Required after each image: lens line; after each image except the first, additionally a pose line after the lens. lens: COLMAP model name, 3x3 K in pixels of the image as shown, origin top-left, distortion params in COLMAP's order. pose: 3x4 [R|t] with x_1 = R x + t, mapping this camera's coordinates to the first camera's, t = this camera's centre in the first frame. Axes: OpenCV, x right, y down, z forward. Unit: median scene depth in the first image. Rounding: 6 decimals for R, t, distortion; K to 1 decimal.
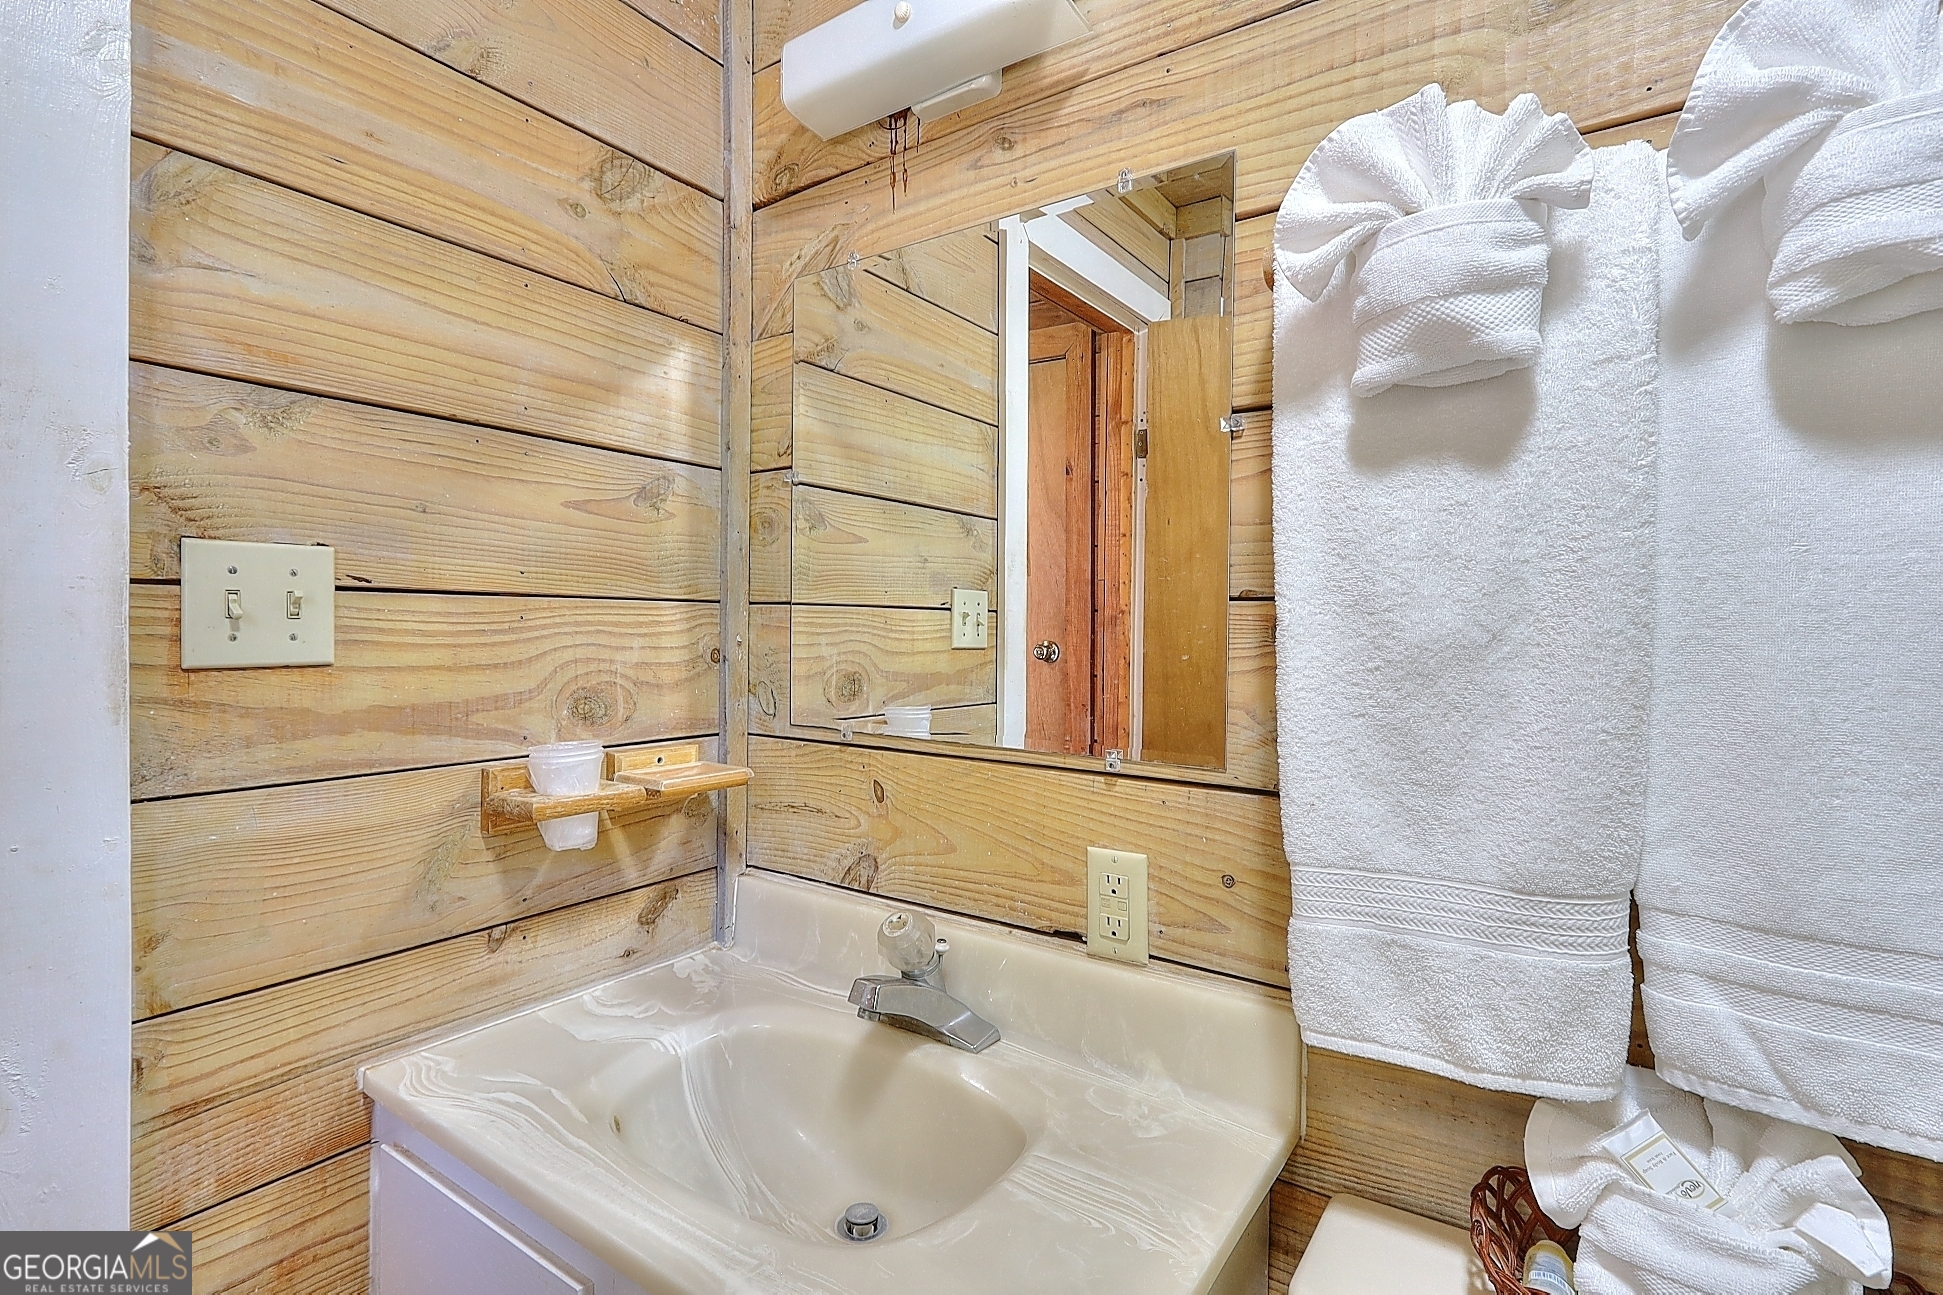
lens RADIAL K [[904.7, 0, 970.7], [0, 904.7, 625.4], [0, 0, 1]] dist [-0.008615, -0.000229]
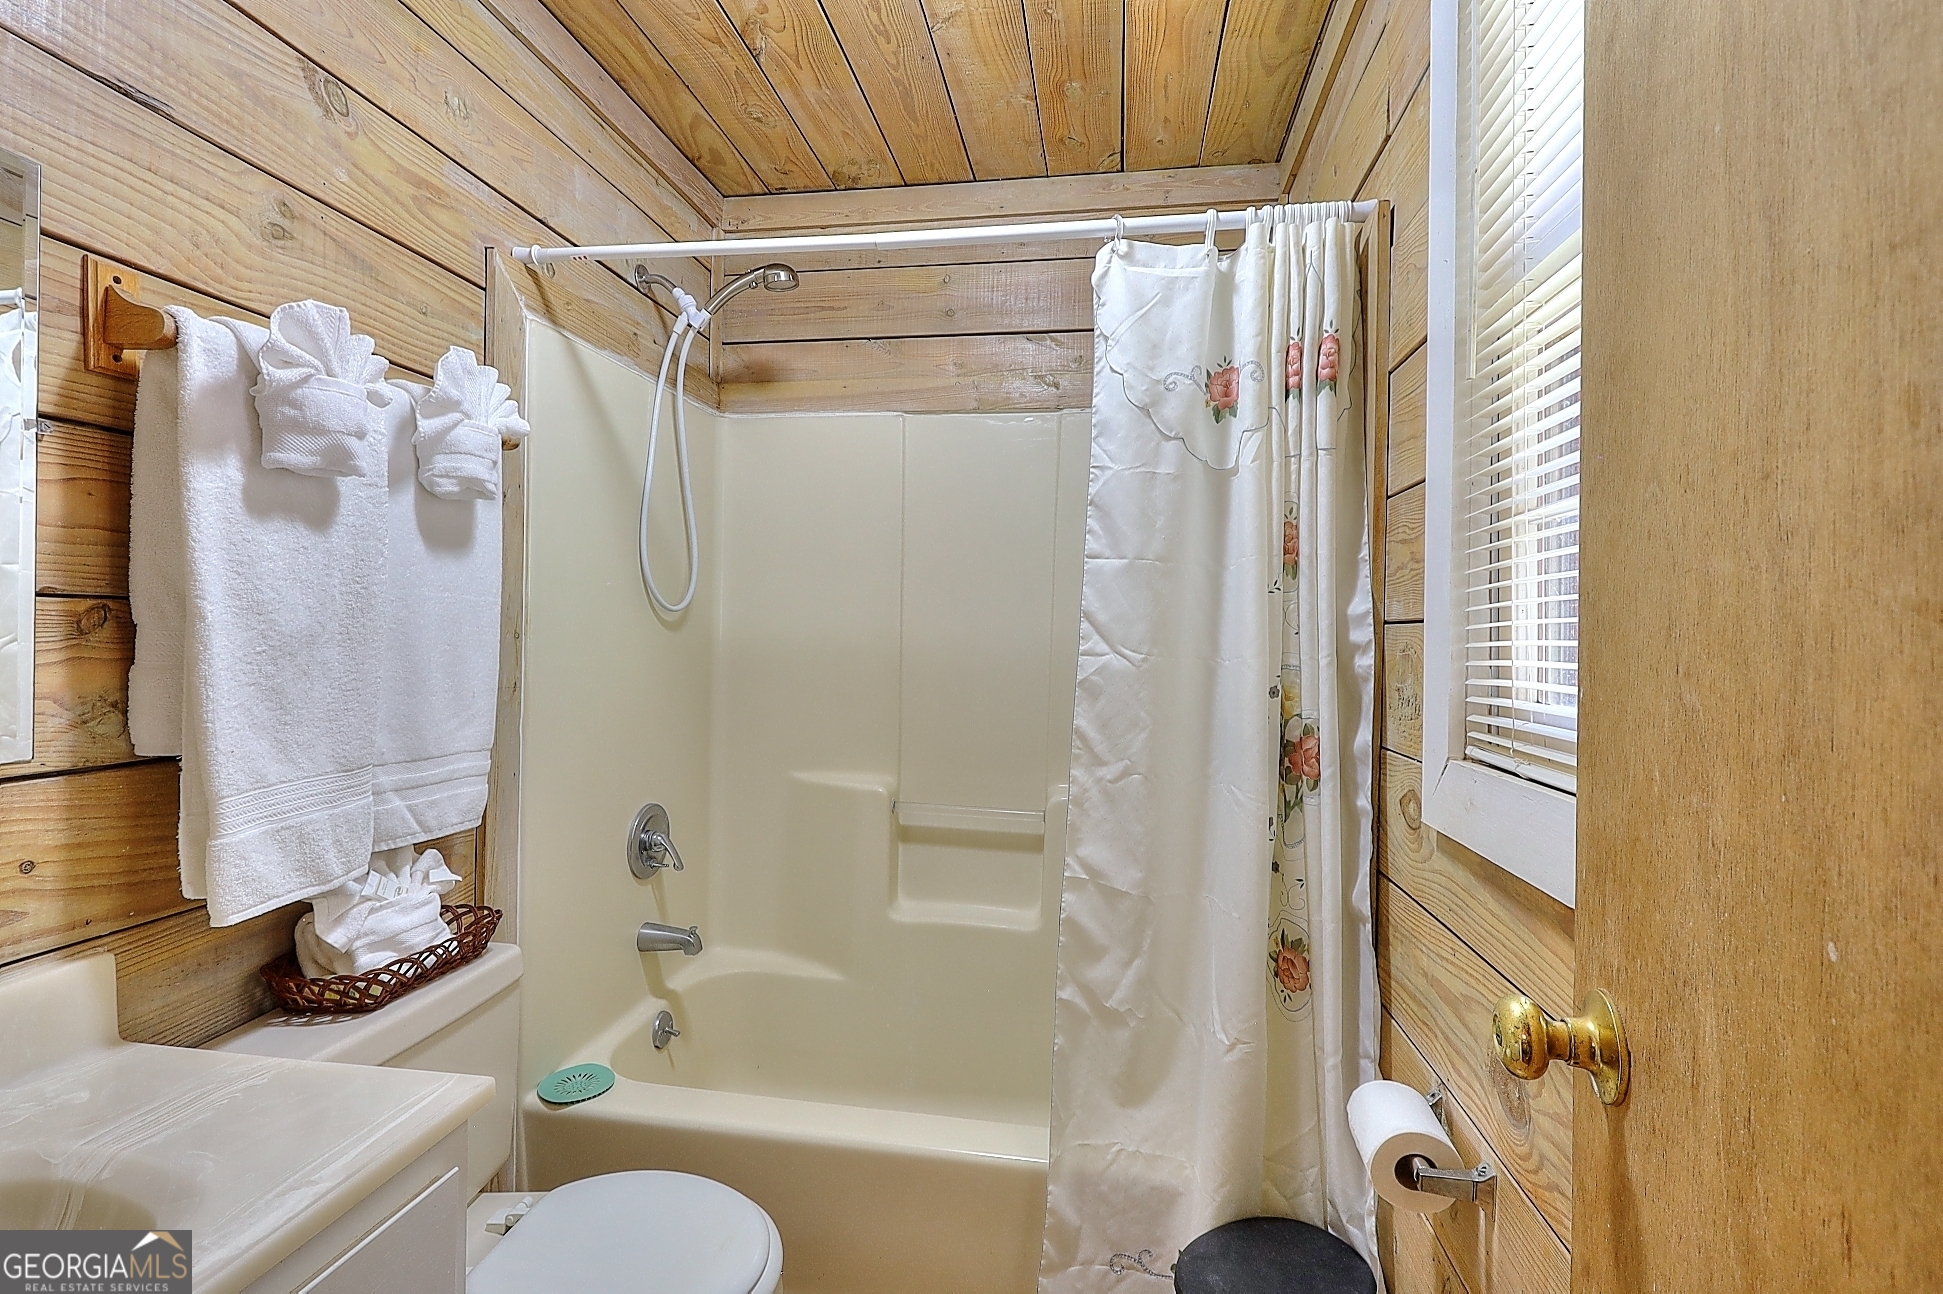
lens RADIAL K [[904.7, 0, 970.7], [0, 904.7, 624.9], [0, 0, 1]] dist [-0.008615, -0.000229]
pose [[-0.439415, -0.006258, 0.898262, -1.435290], [-0.013810, 0.999905, 0.000210, -0.012525], [-0.898178, -0.012312, -0.439459, 0.624327]]
